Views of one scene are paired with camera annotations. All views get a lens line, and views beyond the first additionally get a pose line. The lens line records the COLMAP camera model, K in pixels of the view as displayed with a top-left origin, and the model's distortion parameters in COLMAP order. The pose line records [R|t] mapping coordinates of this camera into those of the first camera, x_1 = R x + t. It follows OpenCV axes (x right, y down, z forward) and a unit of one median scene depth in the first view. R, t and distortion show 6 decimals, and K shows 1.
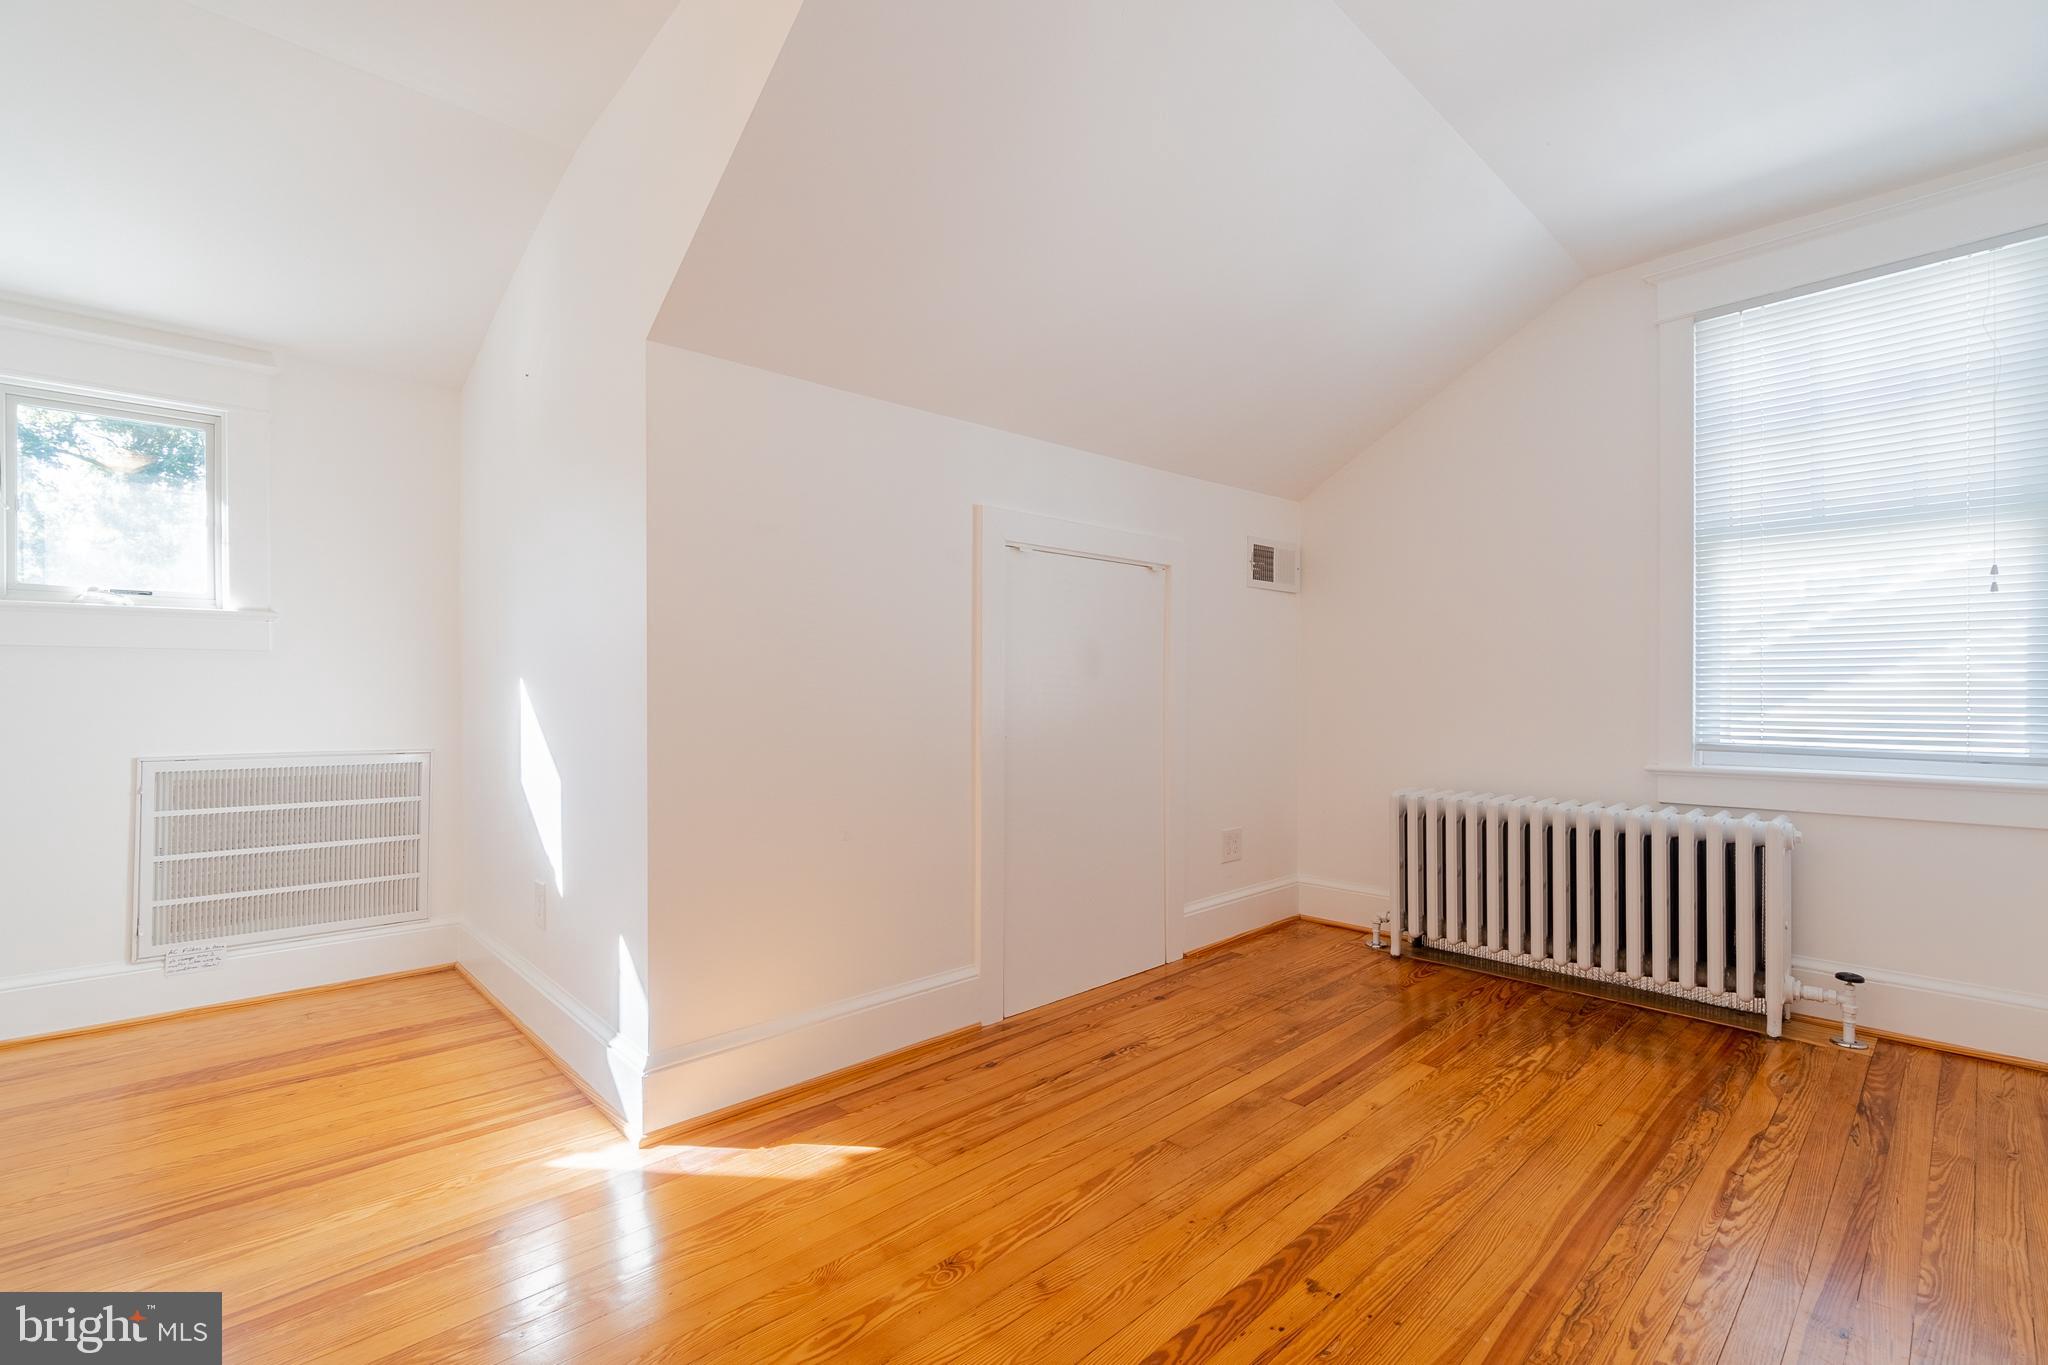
lens RADIAL K [[924.7, 0, 1010.4], [0, 924.7, 690.1], [0, 0, 1]] dist [0.002776, 0.000484]
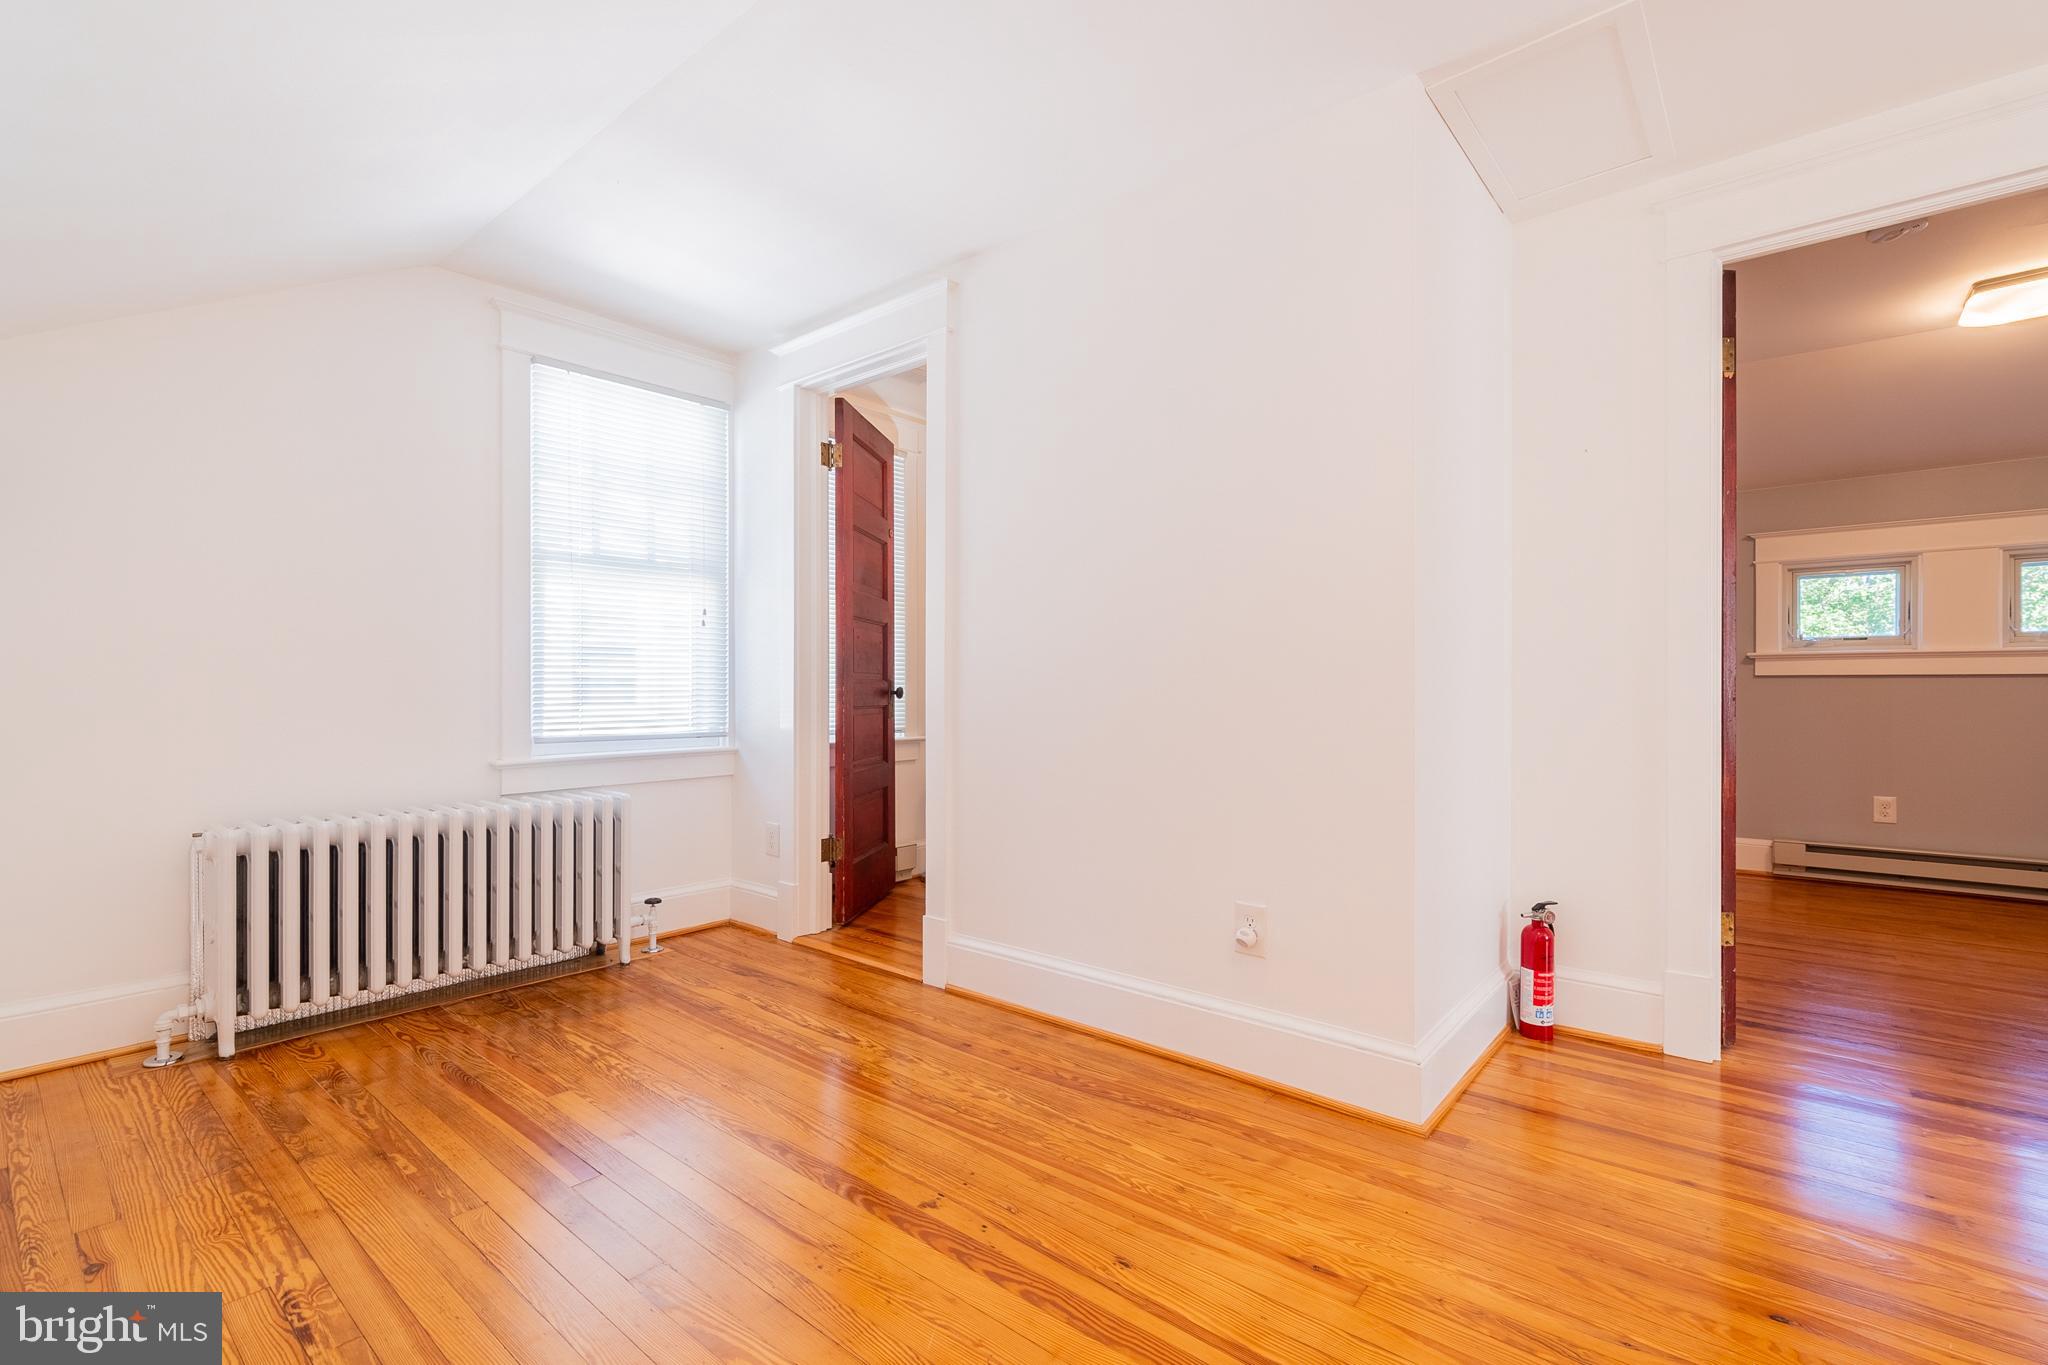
lens RADIAL K [[924.7, 0, 1022.9], [0, 924.7, 691.1], [0, 0, 1]] dist [0.002776, 0.000484]
pose [[-0.120918, -0.001945, 0.992661, -0.469744], [0.001744, 0.999996, 0.002172, -0.000408], [-0.992661, 0.001994, -0.120914, 0.575110]]
